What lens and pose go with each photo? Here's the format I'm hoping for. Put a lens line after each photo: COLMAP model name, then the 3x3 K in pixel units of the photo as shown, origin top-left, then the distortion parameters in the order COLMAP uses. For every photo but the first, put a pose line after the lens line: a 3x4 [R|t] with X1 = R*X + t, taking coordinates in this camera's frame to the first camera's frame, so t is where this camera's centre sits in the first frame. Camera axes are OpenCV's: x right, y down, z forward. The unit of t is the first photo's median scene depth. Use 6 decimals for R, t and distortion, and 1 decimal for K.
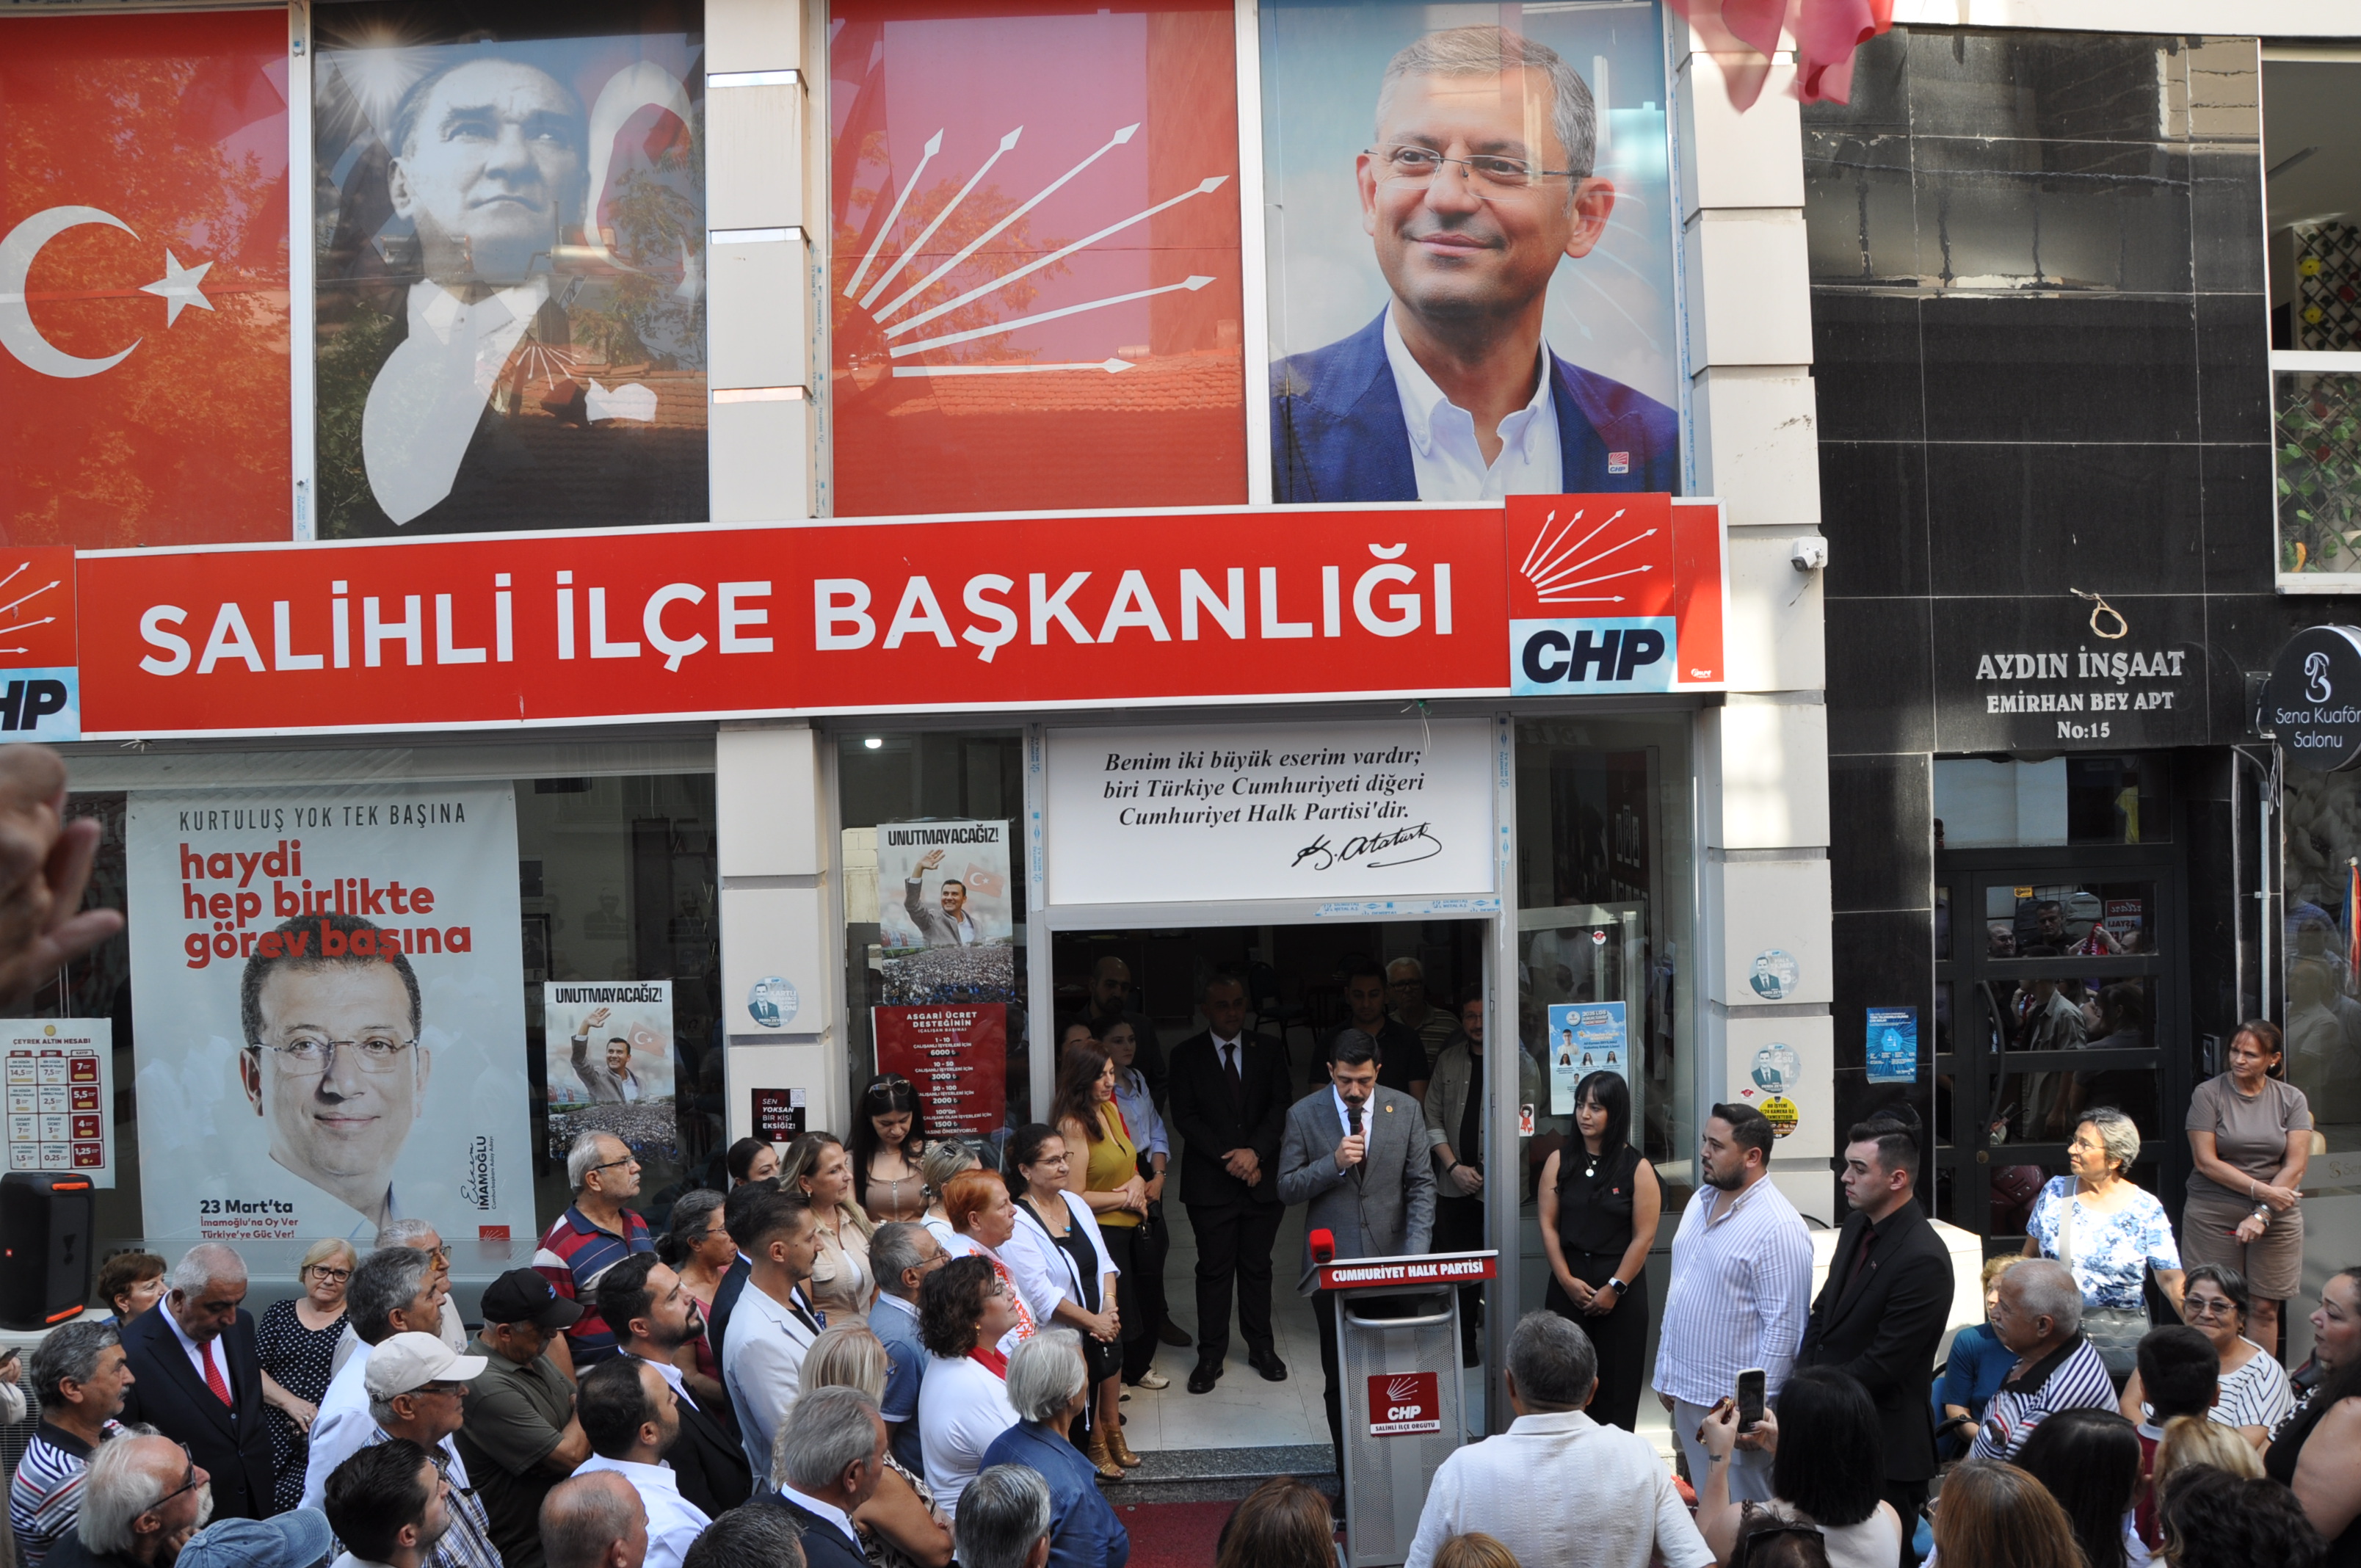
lens RADIAL K [[1841.4, 0, 1151.5], [0, 1841.4, 785.9], [0, 0, 1]] dist [-0.166030, 0.133025]
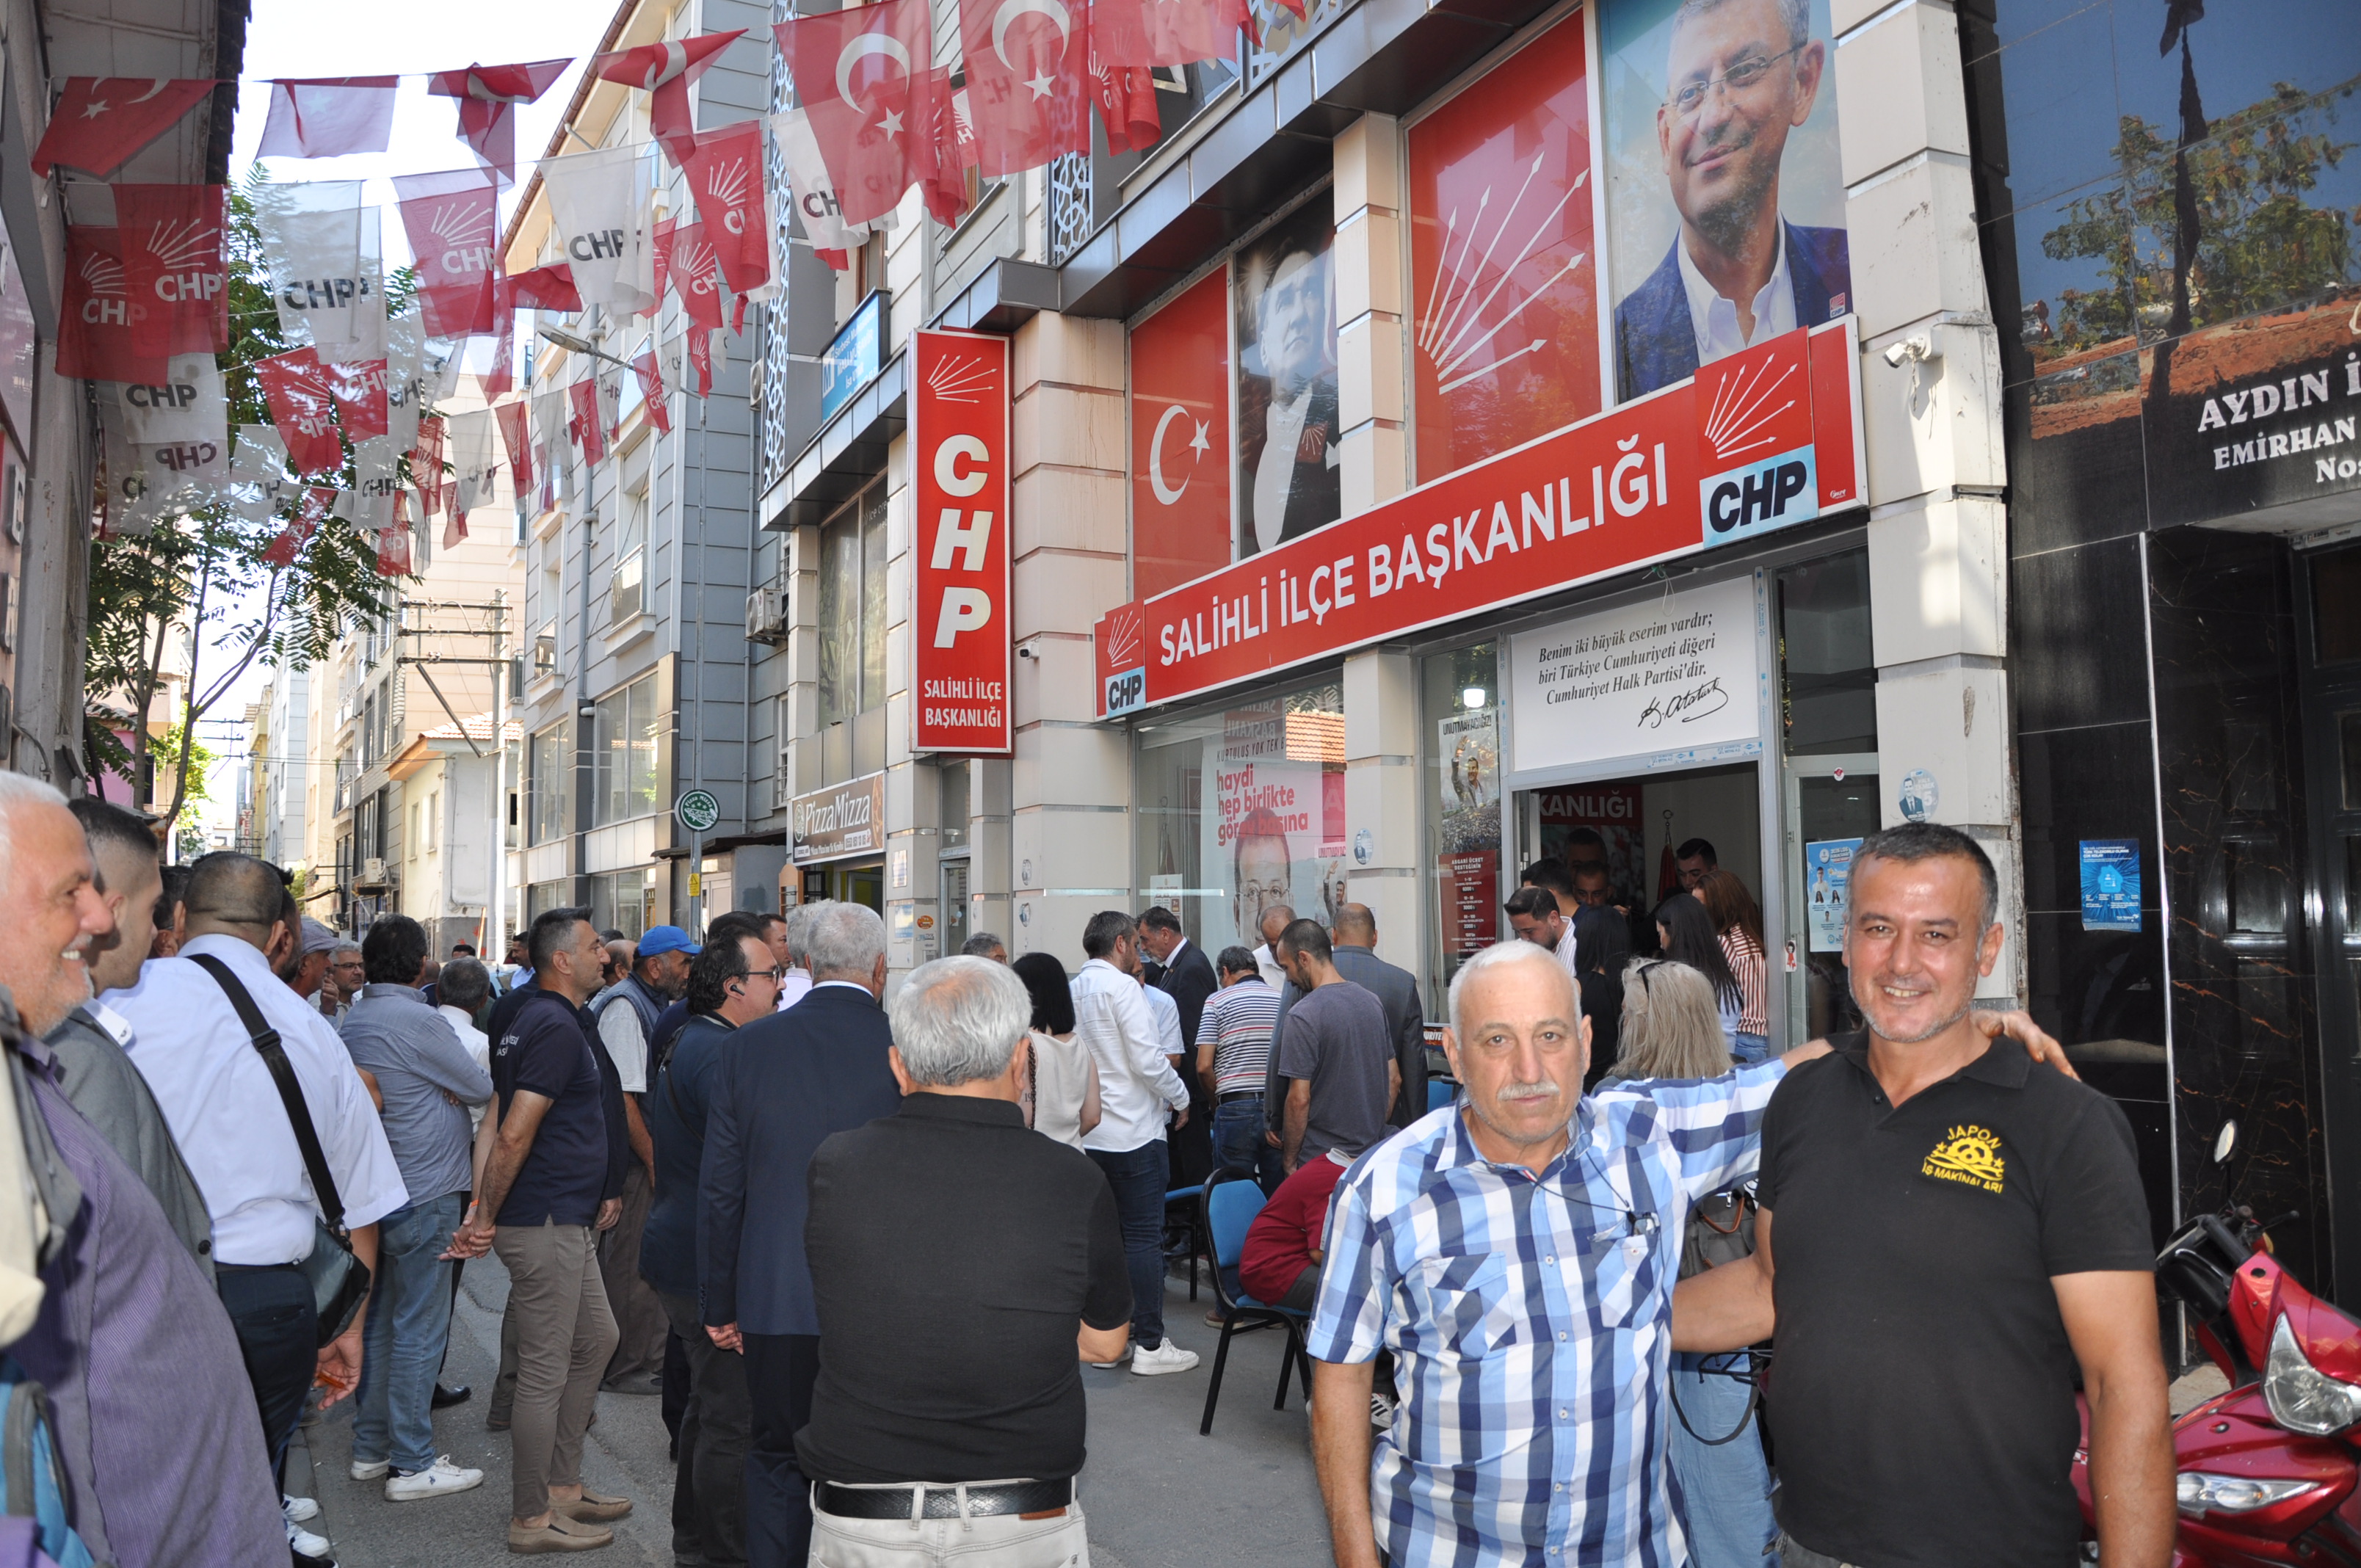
lens RADIAL K [[1826.5, 0, 1152.6], [0, 1826.5, 776.1], [0, 0, 1]] dist [-0.163330, 0.128208]
pose [[0.408897, -0.056816, -0.910810, 1.027578], [-0.013072, 0.997593, -0.068098, 0.162876], [0.912487, 0.039751, 0.407170, 0.268207]]
